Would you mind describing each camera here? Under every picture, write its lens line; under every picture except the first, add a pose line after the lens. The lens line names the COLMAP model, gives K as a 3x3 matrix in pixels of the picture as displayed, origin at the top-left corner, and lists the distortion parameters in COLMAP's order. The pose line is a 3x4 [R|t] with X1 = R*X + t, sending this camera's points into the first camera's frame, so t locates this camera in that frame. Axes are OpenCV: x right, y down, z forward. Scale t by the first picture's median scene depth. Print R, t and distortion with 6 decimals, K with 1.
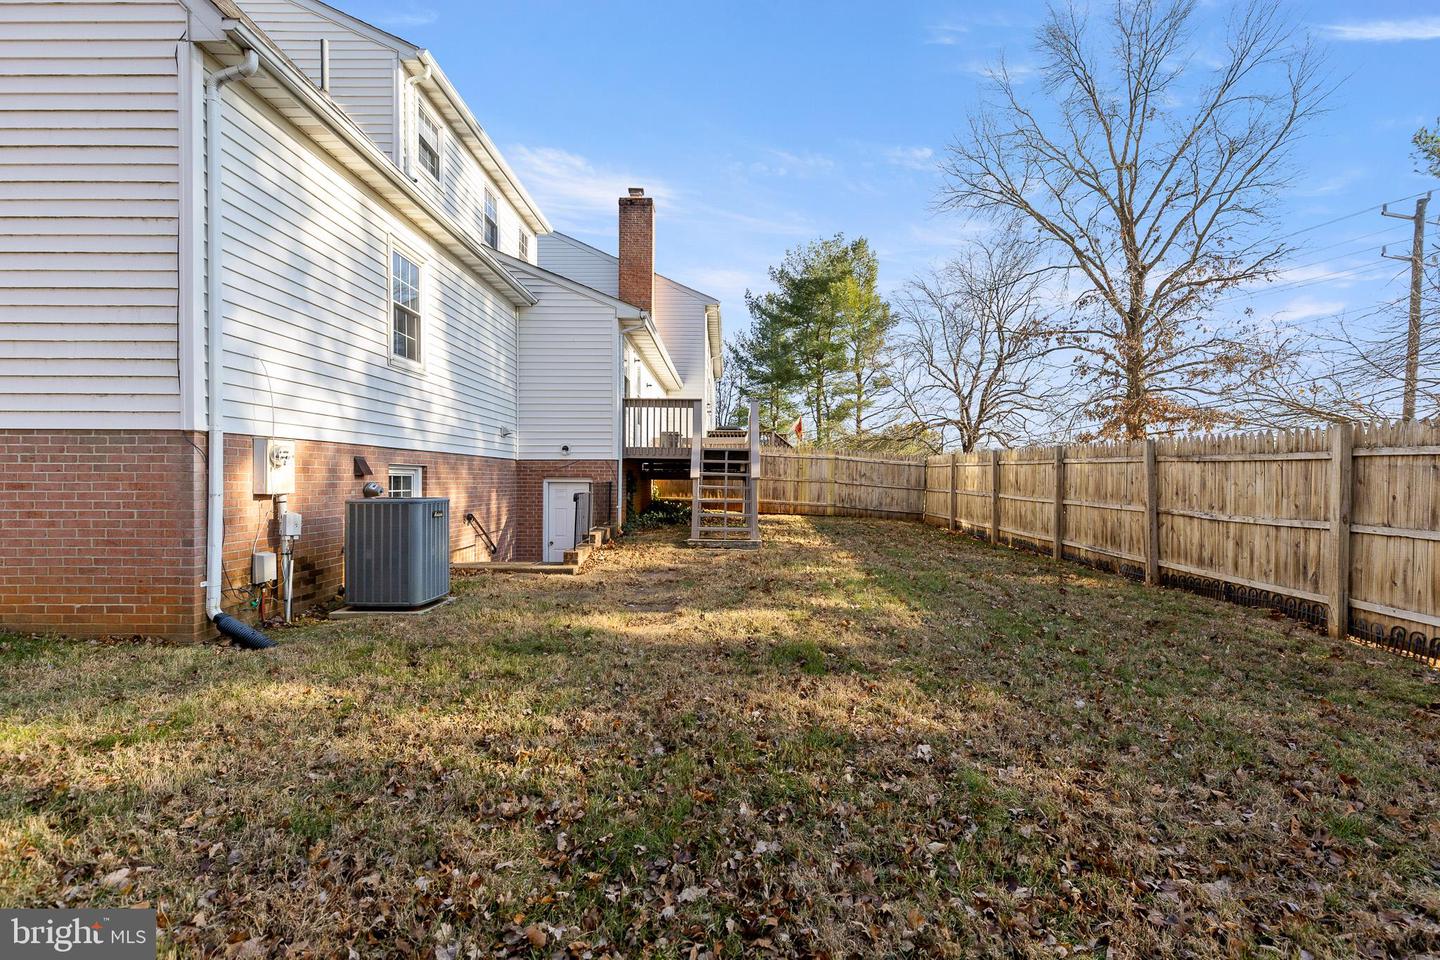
lens RADIAL K [[648.6, 0, 708.1], [0, 648.6, 488.9], [0, 0, 1]] dist [0.012085, -0.003321]
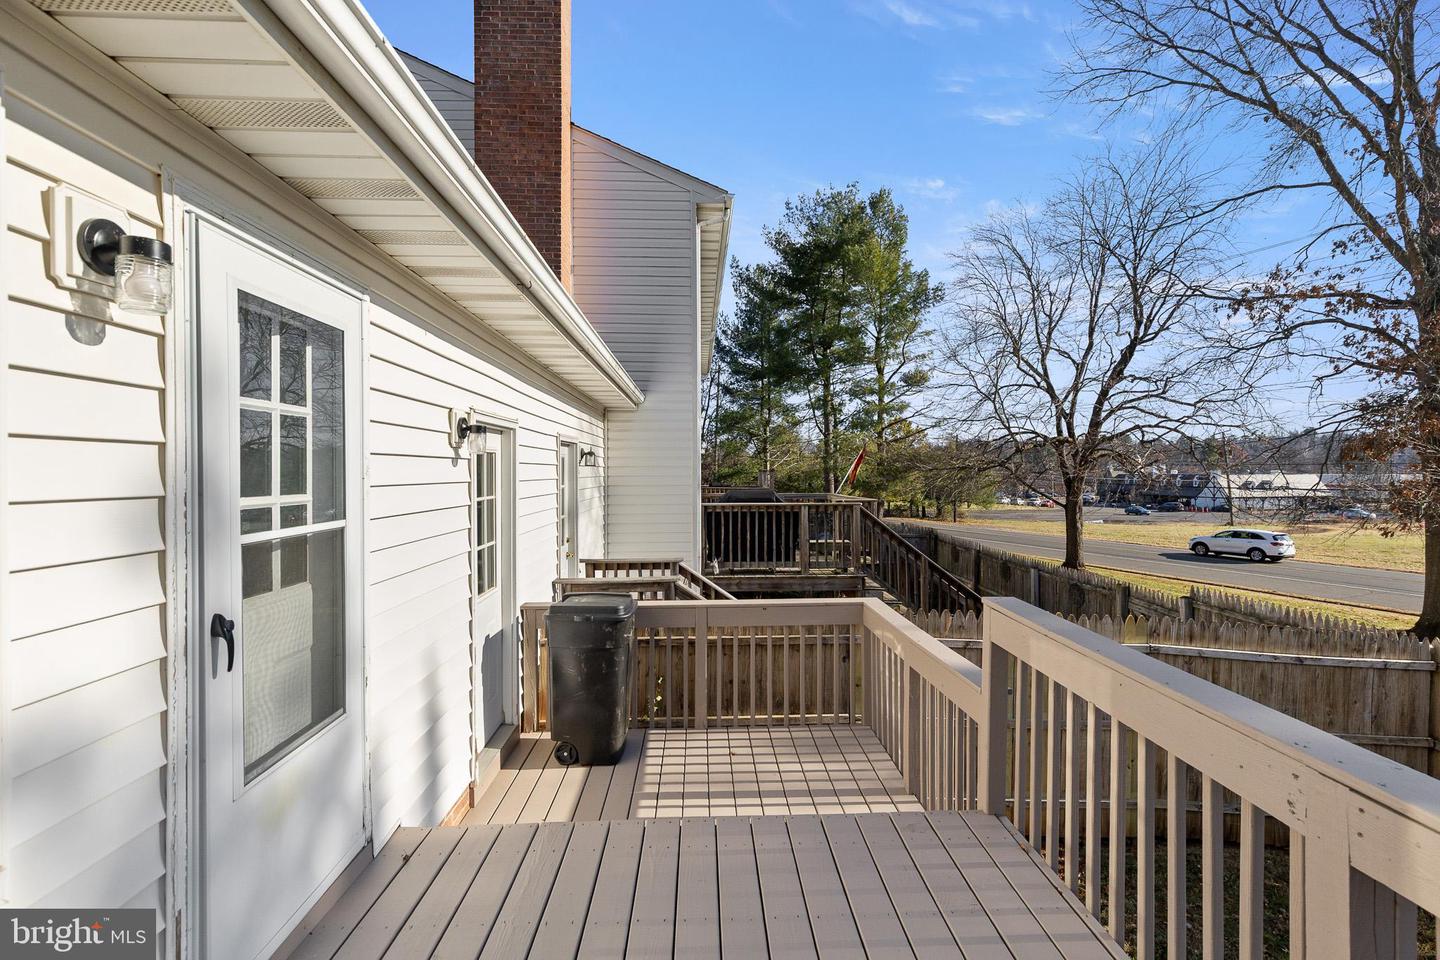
lens RADIAL K [[648.6, 0, 721.7], [0, 648.6, 483.2], [0, 0, 1]] dist [0.012085, -0.003321]
pose [[0.997644, -0.012183, 0.067516, -0.021735], [0.012070, 0.999925, 0.002081, -0.128646], [-0.067536, -0.001261, 0.997716, 0.712687]]
